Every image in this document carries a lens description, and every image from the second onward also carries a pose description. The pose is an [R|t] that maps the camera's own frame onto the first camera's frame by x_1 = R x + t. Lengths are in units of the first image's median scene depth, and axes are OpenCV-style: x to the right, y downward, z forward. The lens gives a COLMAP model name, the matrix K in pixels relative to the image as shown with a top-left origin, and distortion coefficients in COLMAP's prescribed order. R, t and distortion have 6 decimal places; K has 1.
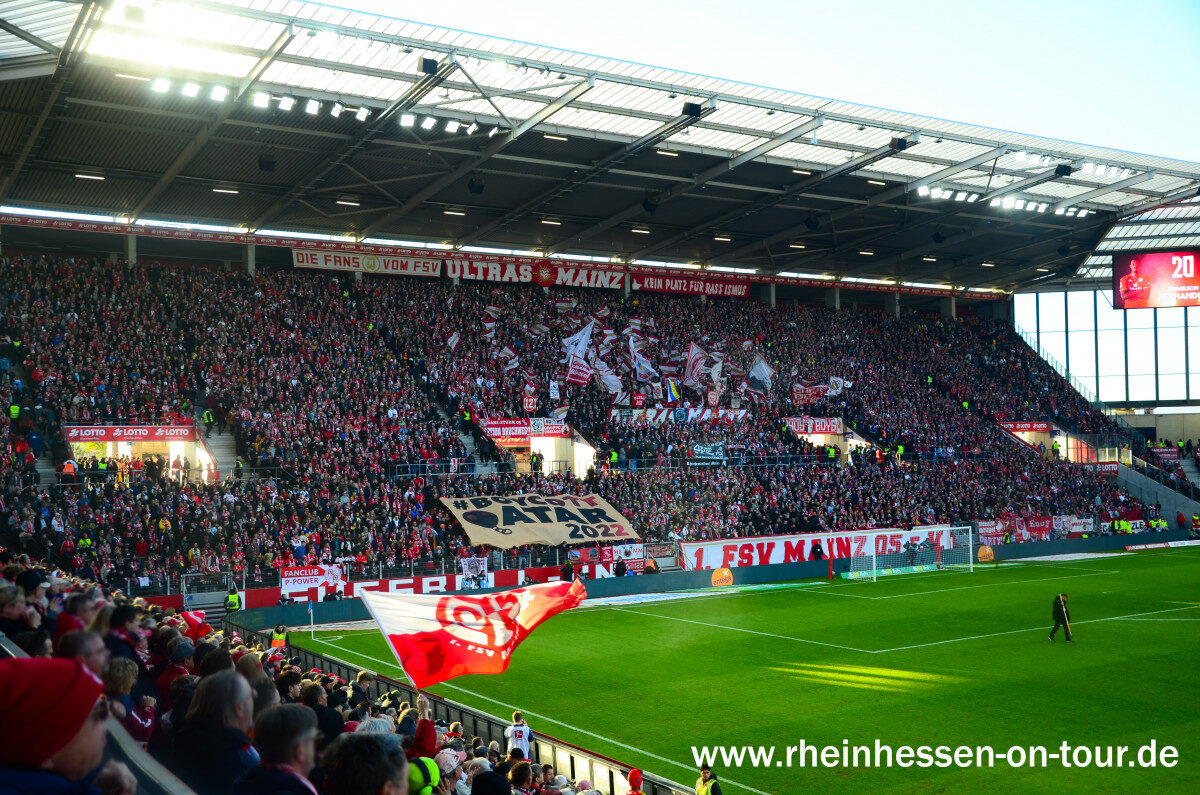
lens RADIAL K [[1241.0, 0, 605.4], [0, 1241.0, 423.8], [0, 0, 1]] dist [-0.023976, 0.163034]
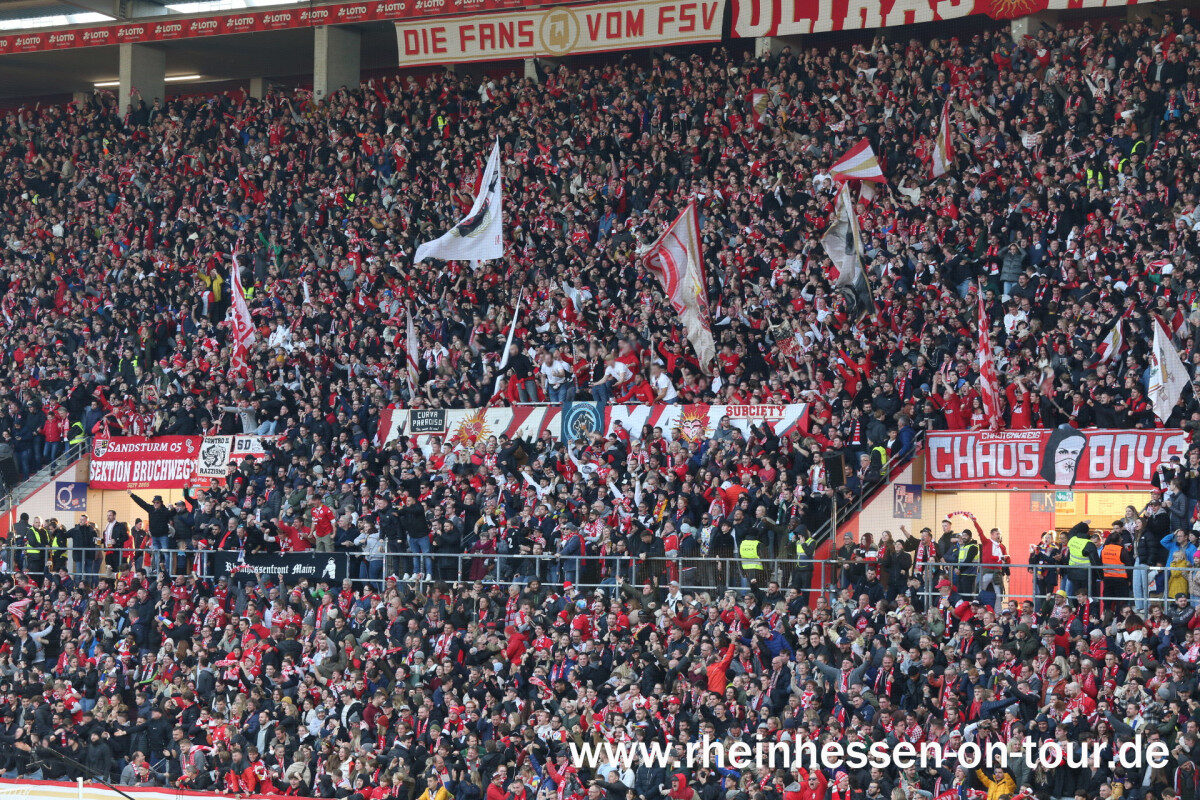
lens RADIAL K [[3753.3, 0, 601.7], [0, 3753.3, 401.8], [0, 0, 1]] dist [0.255338, 0.391093]
pose [[0.340104, -0.014506, -0.940276, 0.914565], [-0.004022, 0.999849, -0.016880, 0.003322], [0.940379, 0.009523, 0.339995, 0.636887]]
